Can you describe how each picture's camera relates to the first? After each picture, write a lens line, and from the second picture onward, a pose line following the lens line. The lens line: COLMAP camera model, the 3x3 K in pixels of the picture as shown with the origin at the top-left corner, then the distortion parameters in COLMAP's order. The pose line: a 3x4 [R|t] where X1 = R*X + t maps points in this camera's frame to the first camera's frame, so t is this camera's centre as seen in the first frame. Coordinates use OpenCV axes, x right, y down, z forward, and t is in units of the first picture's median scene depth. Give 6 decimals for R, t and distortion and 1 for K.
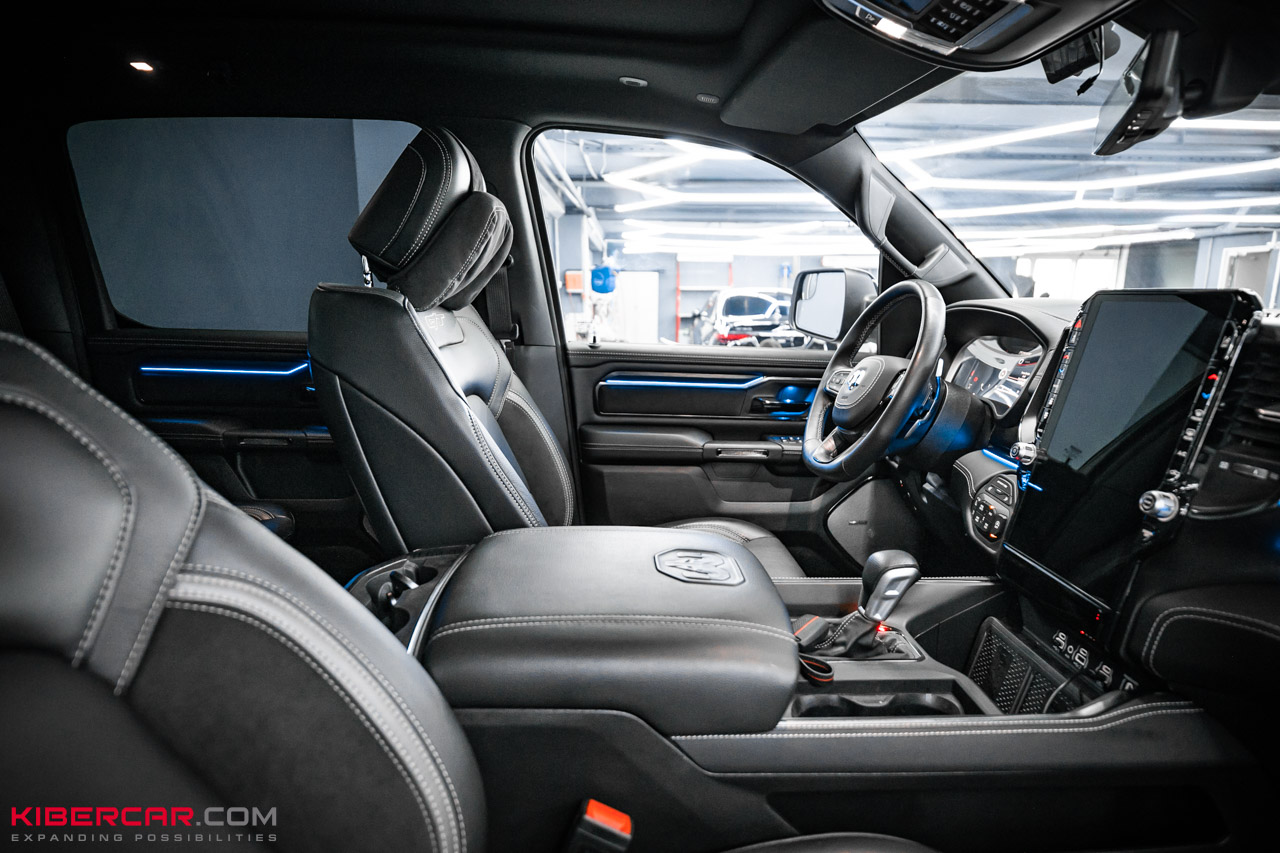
lens RADIAL K [[689.6, 0, 640.0], [0, 689.6, 426.5], [0, 0, 1]] dist [-0.021411, 0.000194]
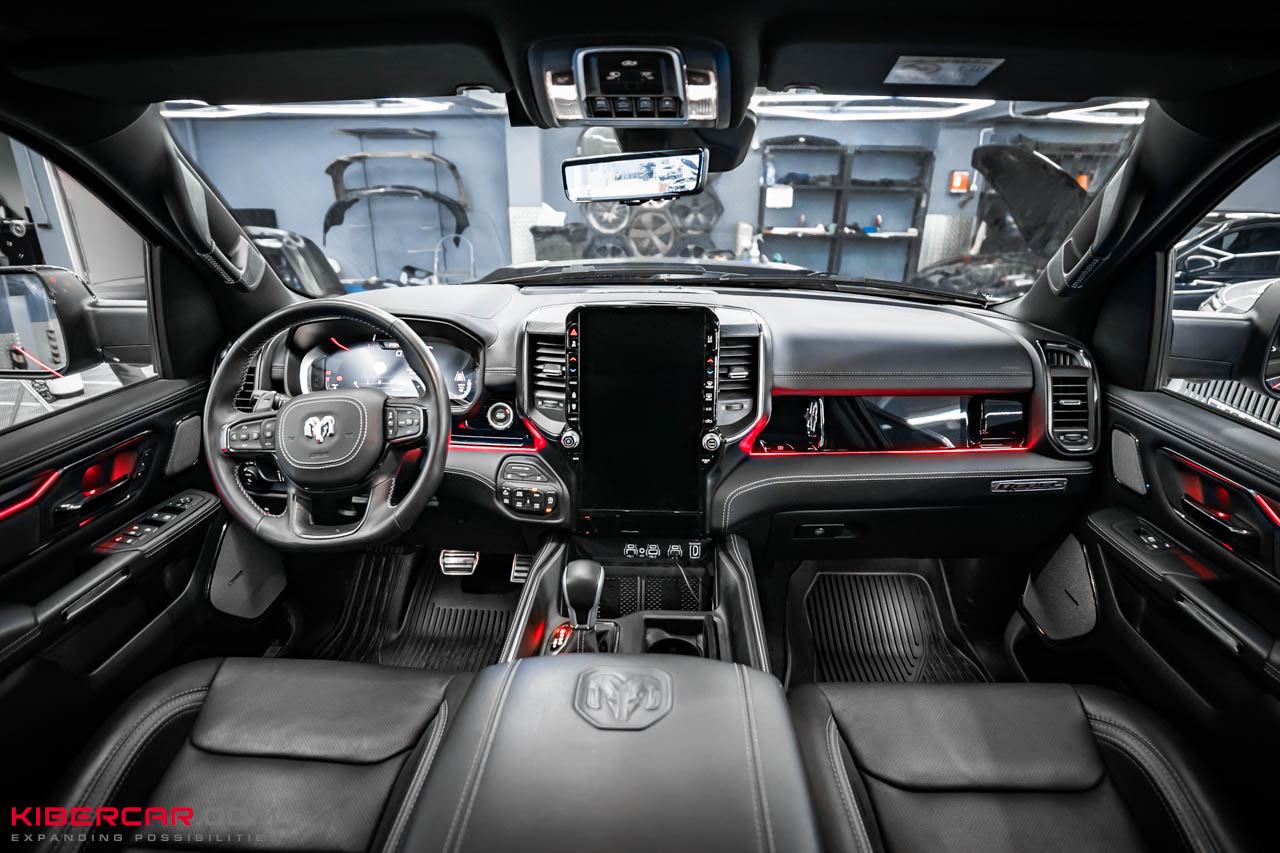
lens RADIAL K [[643.2, 0, 640.0], [0, 643.2, 426.5], [0, 0, 1]] dist [-0.026610, -0.000600]
pose [[0.085006, -0.376251, 0.922610, -0.387105], [0.184826, 0.915846, 0.356463, -0.292527], [-0.979088, 0.140221, 0.147393, 0.541918]]
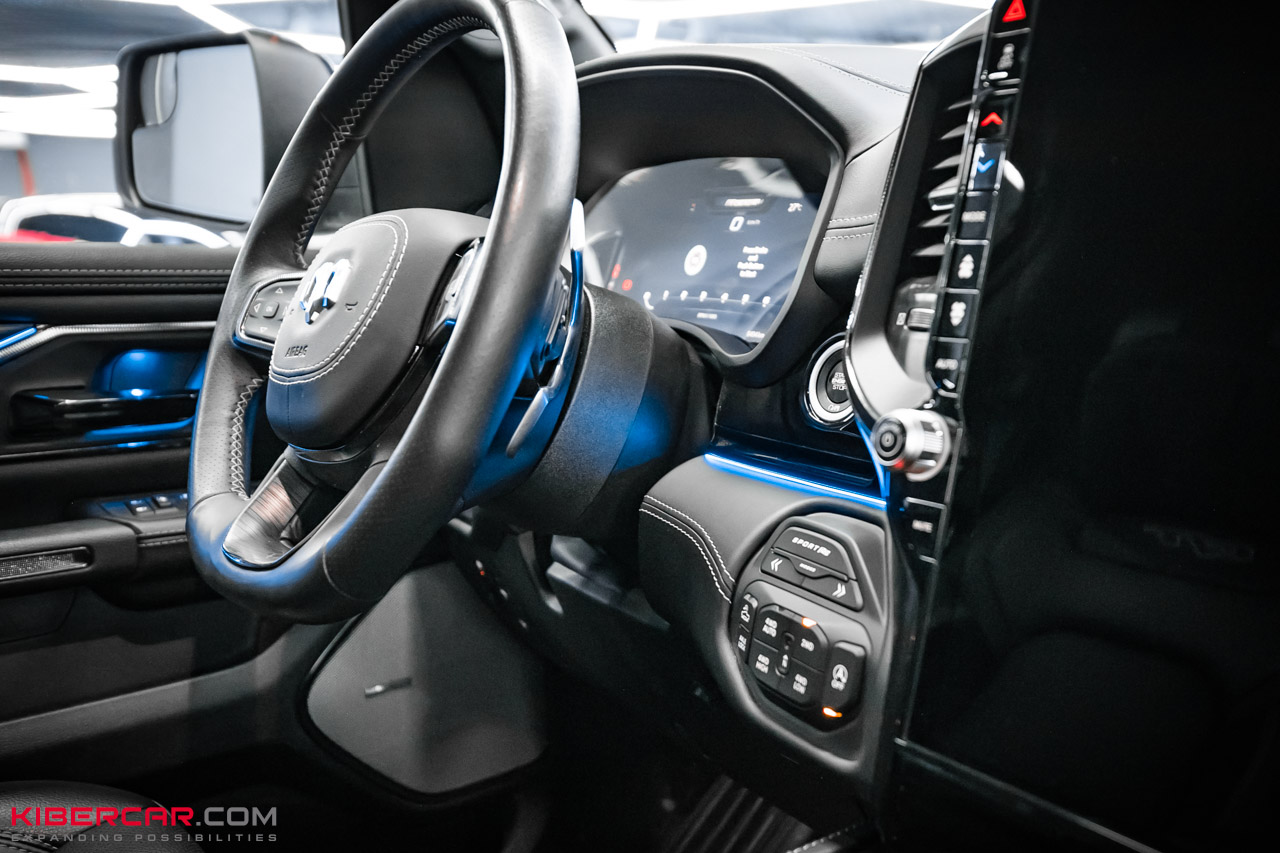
lens RADIAL K [[1154.8, 0, 722.0], [0, 1154.8, 496.8], [0, 0, 1]] dist [0.094059, -0.083838]
pose [[0.805041, -0.150644, 0.573773, 0.146822], [0.129444, 0.988521, 0.077918, 0.008395], [-0.578925, 0.011544, 0.815299, 0.485035]]
